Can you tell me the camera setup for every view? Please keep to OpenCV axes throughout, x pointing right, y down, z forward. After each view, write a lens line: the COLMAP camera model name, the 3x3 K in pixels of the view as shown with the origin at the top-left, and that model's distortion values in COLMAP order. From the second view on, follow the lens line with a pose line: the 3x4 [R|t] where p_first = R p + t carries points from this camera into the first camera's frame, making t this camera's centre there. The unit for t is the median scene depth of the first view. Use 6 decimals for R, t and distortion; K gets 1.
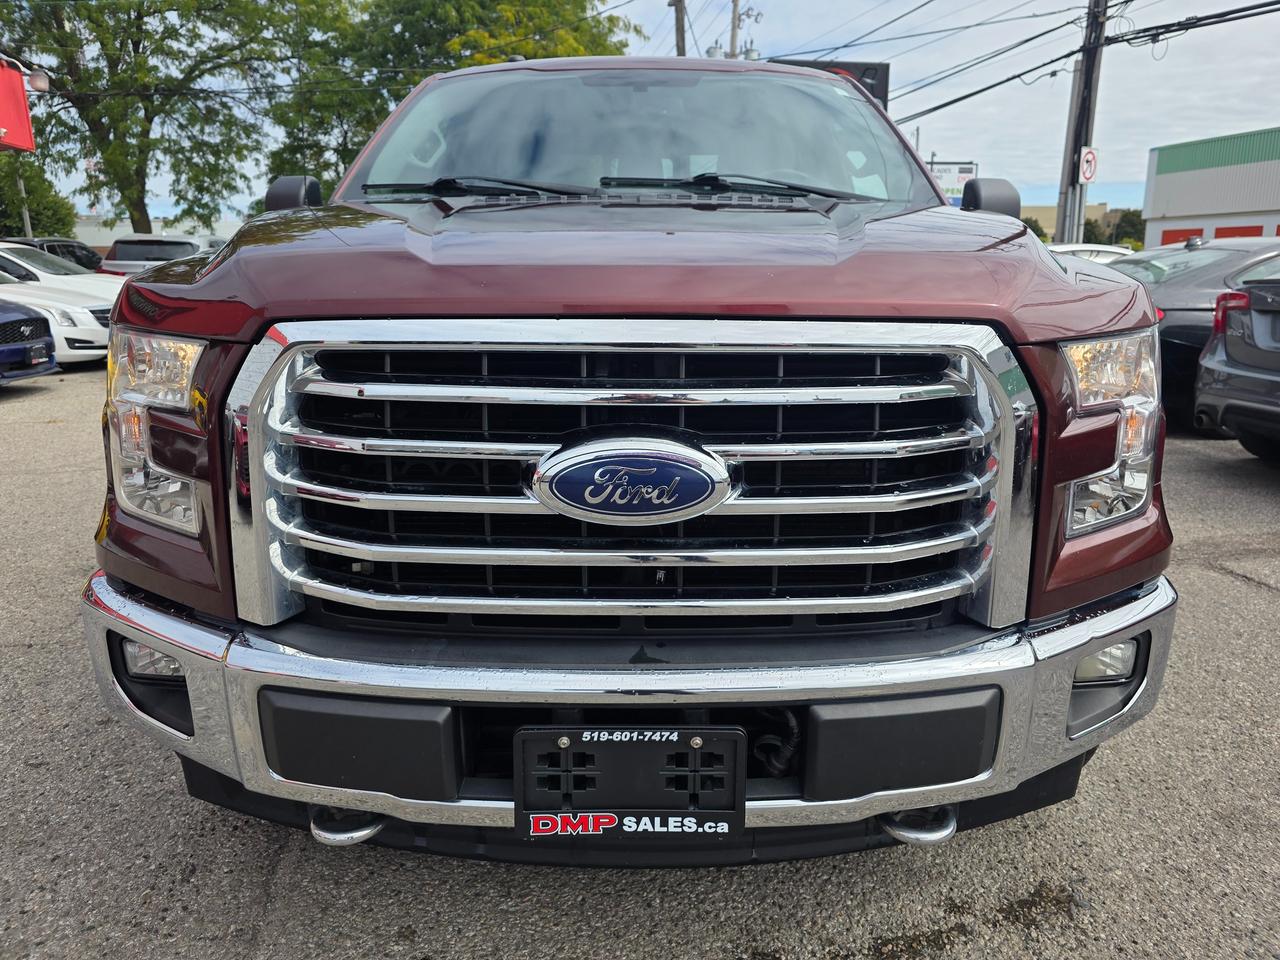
lens RADIAL K [[864.8, 0, 635.2], [0, 864.8, 464.3], [0, 0, 1]] dist [0.048971, -0.048816]
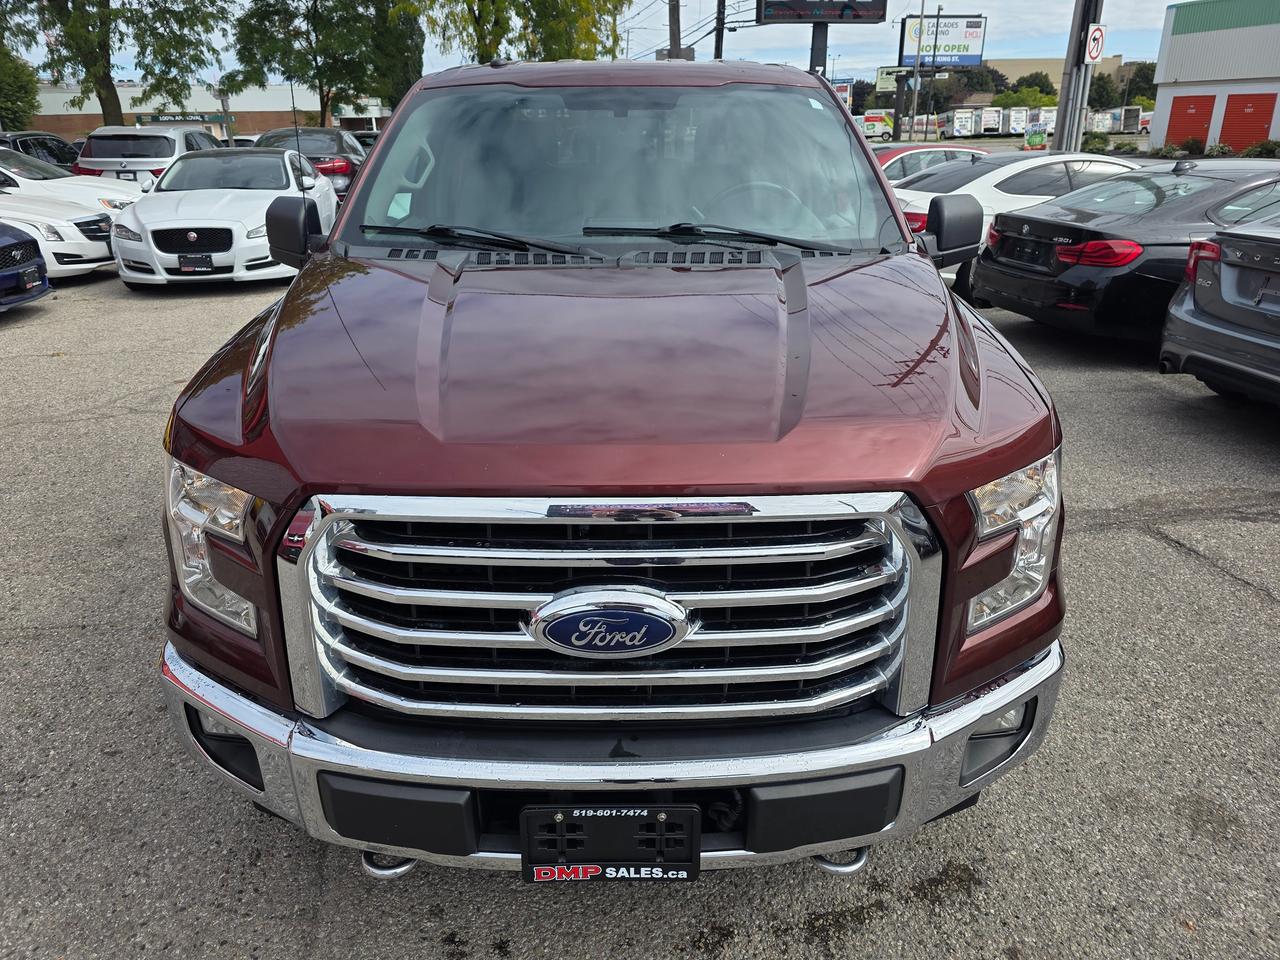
lens RADIAL K [[861.7, 0, 625.1], [0, 861.7, 465.7], [0, 0, 1]] dist [0.057803, -0.056089]
pose [[0.999971, -0.007338, -0.001976, 0.015775], [0.007550, 0.988757, 0.149339, -0.271319], [0.000858, -0.149350, 0.988784, -0.136330]]
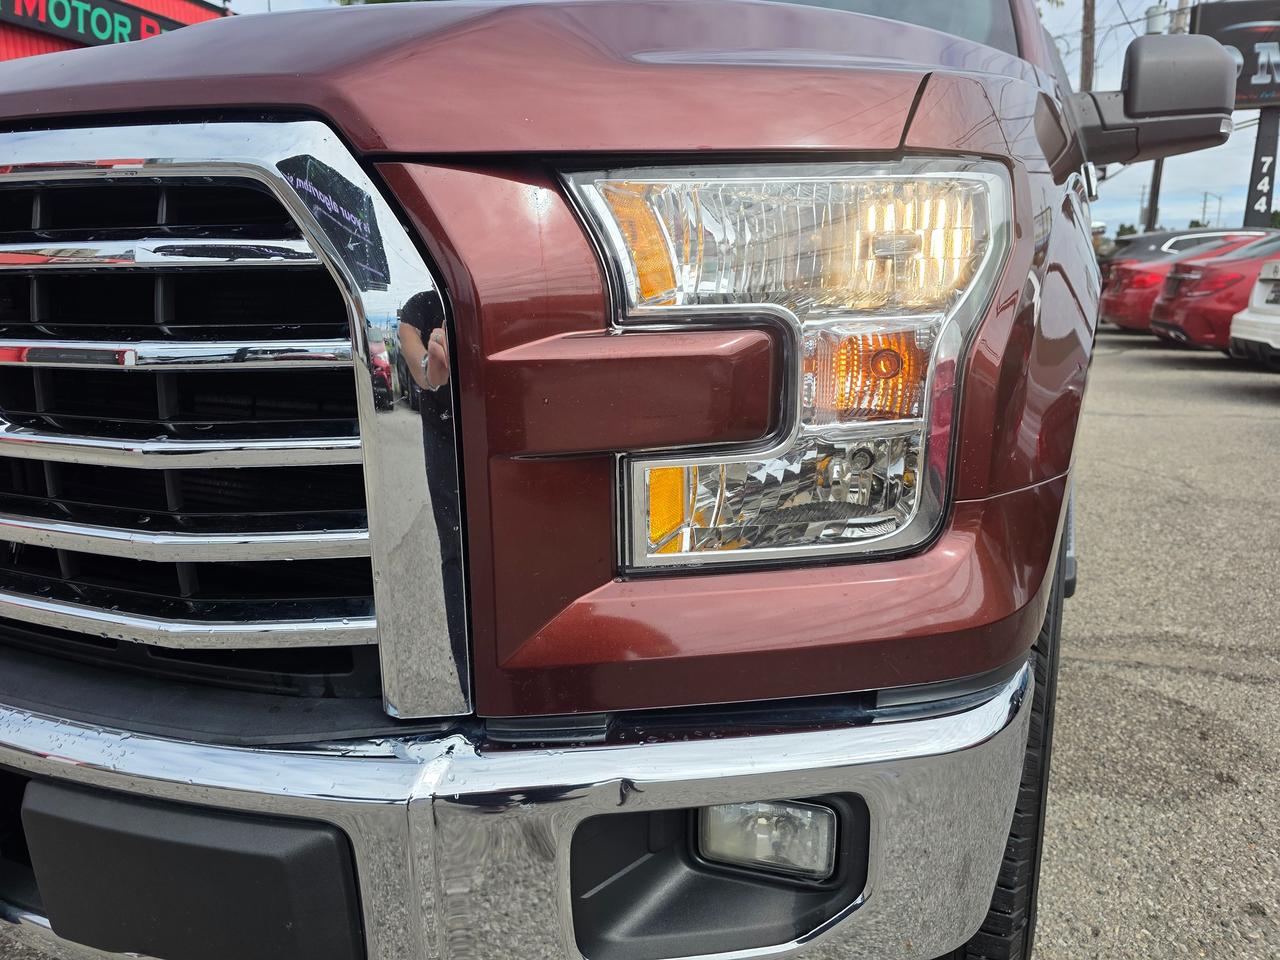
lens RADIAL K [[872.0, 0, 622.8], [0, 872.0, 478.8], [0, 0, 1]] dist [0.049596, -0.050029]
pose [[0.895790, 0.086419, -0.435995, 0.569069], [-0.083269, 0.996178, 0.026370, 0.014359], [0.436607, 0.012683, 0.899563, 0.439495]]
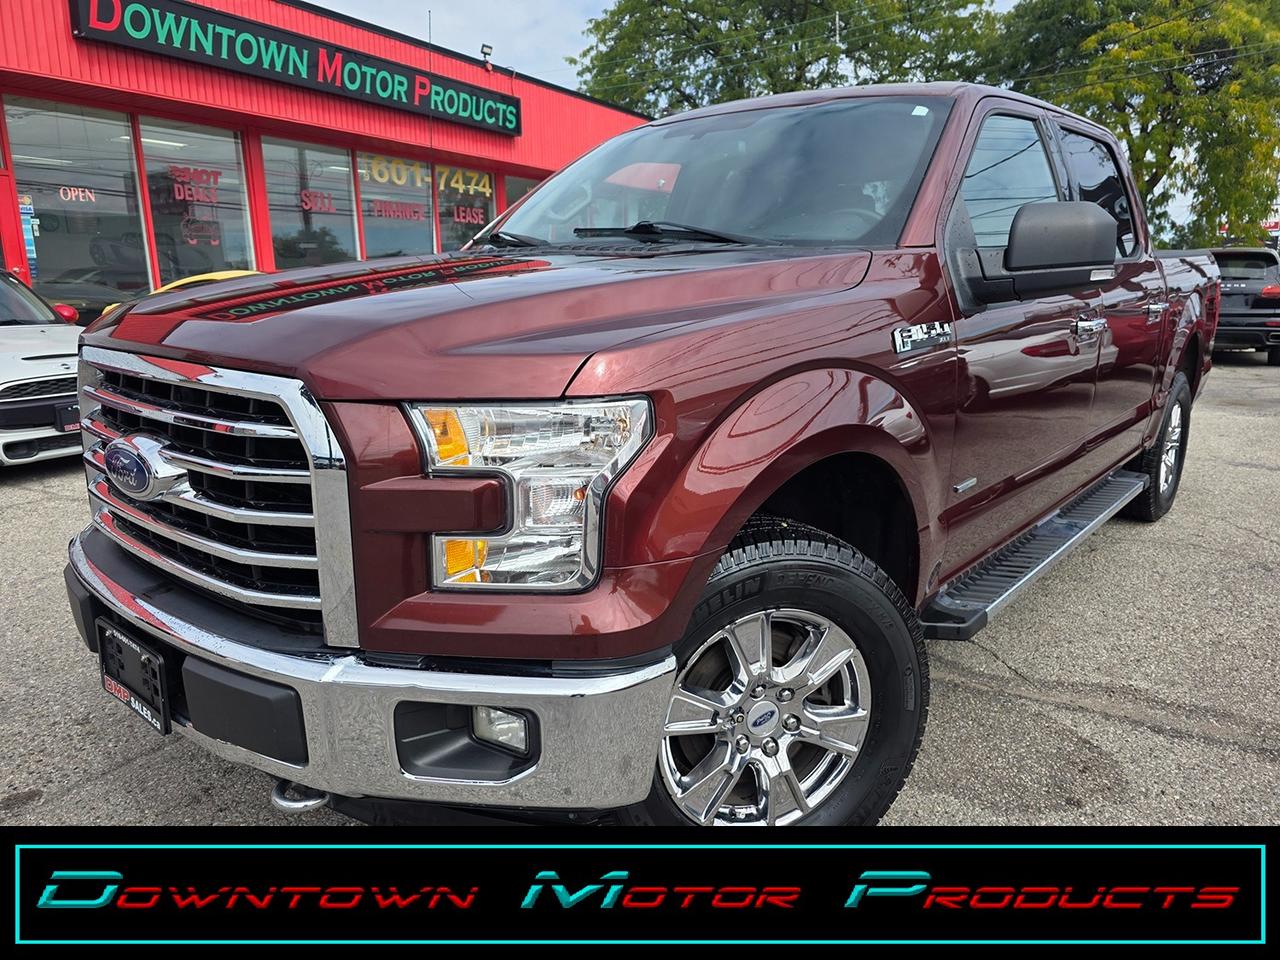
lens RADIAL K [[864.8, 0, 635.2], [0, 864.8, 464.3], [0, 0, 1]] dist [0.048971, -0.048816]
pose [[0.757130, 0.131098, -0.639974, 1.072808], [-0.141642, 0.989296, 0.035084, -0.109028], [0.637723, 0.064084, 0.767595, 0.275747]]
